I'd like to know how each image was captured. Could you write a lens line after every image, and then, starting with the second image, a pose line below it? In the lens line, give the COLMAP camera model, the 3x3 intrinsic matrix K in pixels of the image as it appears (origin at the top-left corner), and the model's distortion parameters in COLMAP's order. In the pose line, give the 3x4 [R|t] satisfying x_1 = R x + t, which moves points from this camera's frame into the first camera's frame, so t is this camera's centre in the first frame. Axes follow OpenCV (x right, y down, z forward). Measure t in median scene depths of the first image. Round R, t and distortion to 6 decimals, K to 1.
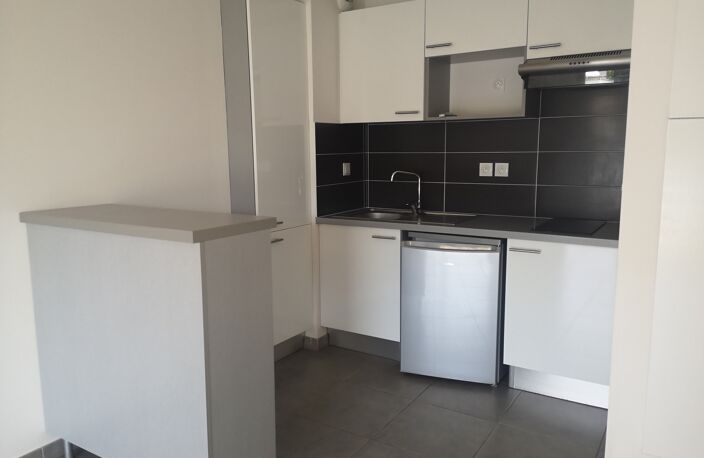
lens RADIAL K [[560.6, 0, 352.0], [0, 560.6, 229.0], [0, 0, 1]] dist [0.067088, -0.004494]
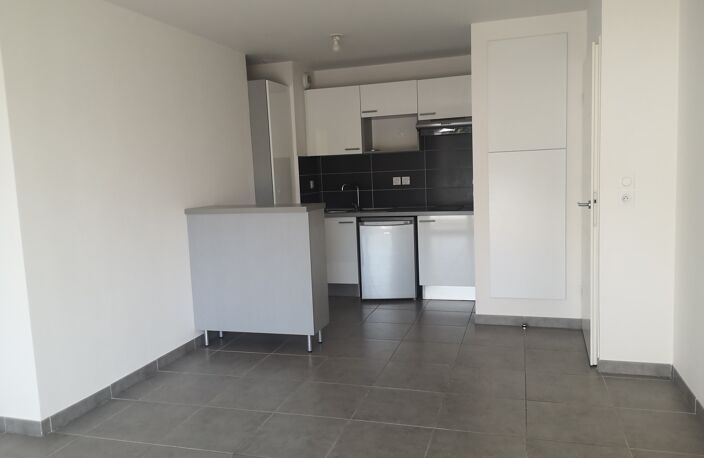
lens RADIAL K [[560.6, 0, 352.0], [0, 560.6, 229.0], [0, 0, 1]] dist [0.067088, -0.004494]
pose [[0.961731, -0.059909, 0.267365, -0.380885], [0.073290, 0.996494, -0.040345, 0.105472], [-0.264010, 0.058396, 0.962750, -0.640065]]
